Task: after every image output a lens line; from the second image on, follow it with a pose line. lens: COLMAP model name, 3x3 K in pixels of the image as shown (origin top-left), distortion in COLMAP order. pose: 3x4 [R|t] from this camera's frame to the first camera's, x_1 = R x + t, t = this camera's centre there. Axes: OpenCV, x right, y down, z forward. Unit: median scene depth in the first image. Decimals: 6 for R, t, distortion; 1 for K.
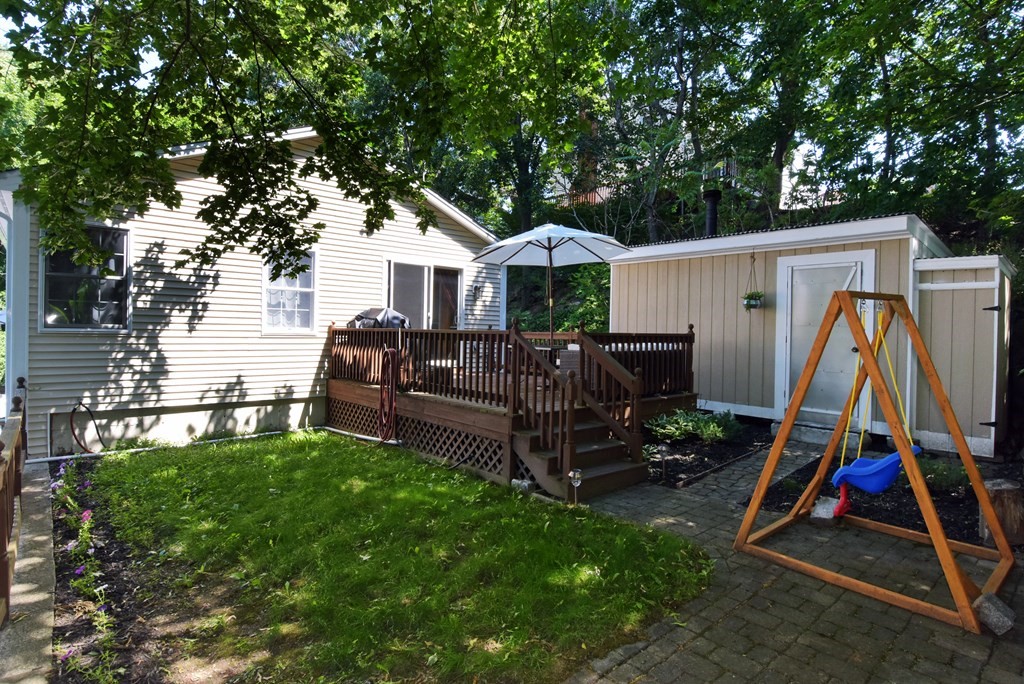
lens RADIAL K [[563.3, 0, 516.8], [0, 563.3, 333.7], [0, 0, 1]] dist [0.024379, -0.021196]
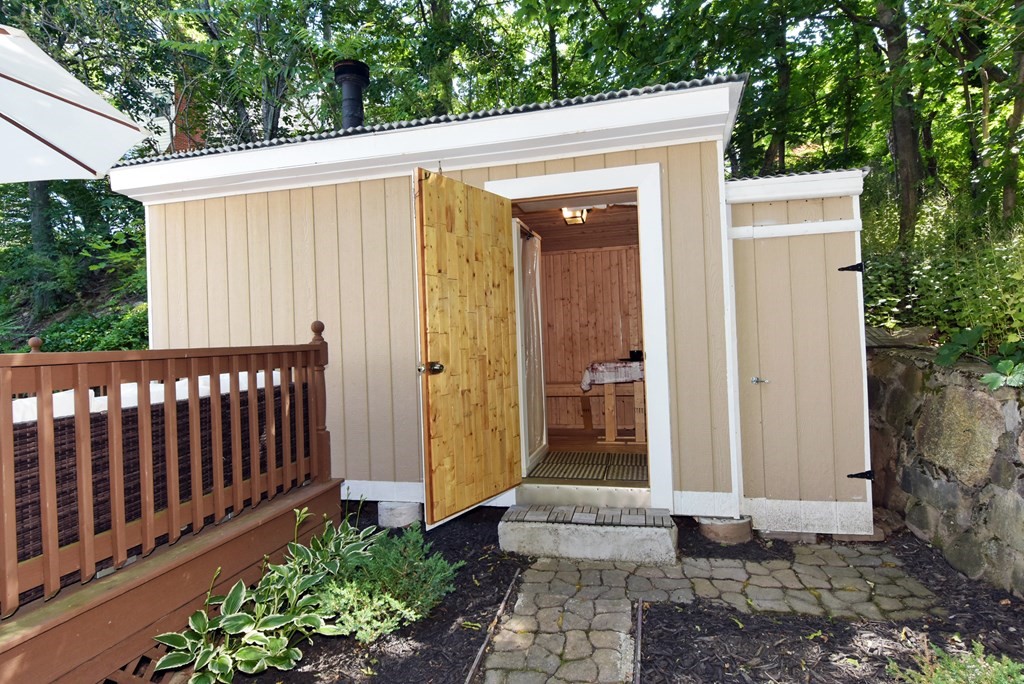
lens RADIAL K [[563.3, 0, 516.8], [0, 563.3, 333.7], [0, 0, 1]] dist [0.024379, -0.021196]
pose [[0.825627, -0.044668, 0.562445, 0.194134], [0.057129, 0.998356, -0.004575, 0.003314], [-0.561317, 0.035910, 0.826822, 0.567741]]
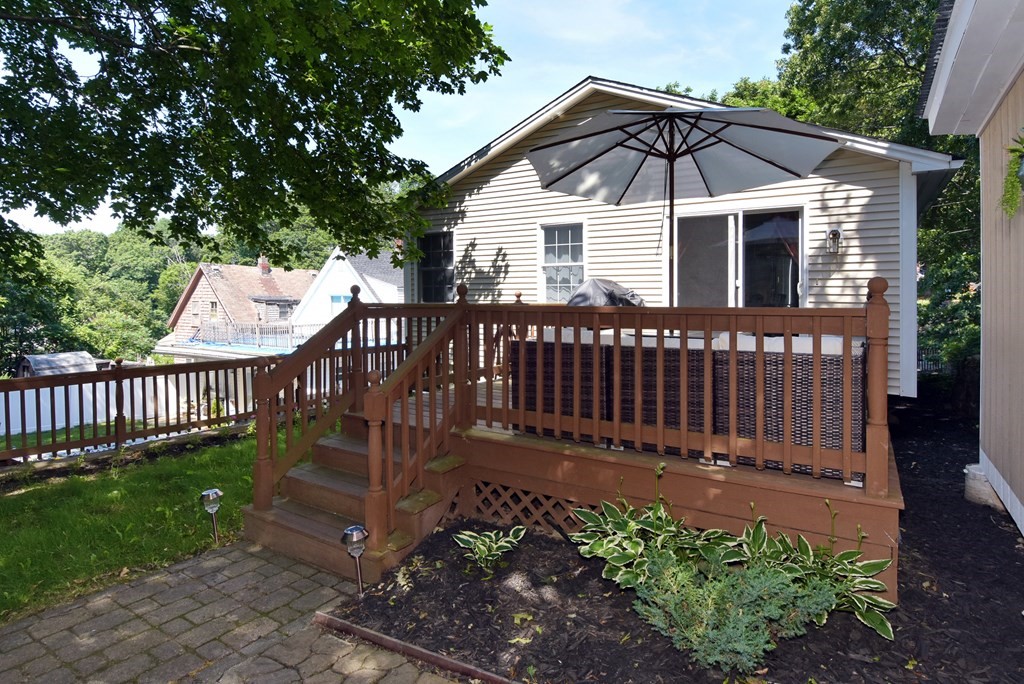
lens RADIAL K [[563.3, 0, 516.8], [0, 563.3, 333.7], [0, 0, 1]] dist [0.024379, -0.021196]
pose [[0.275410, 0.021991, -0.961075, 0.571290], [0.012916, 0.999563, 0.026573, 0.006869], [0.961240, -0.019731, 0.275006, 0.724668]]
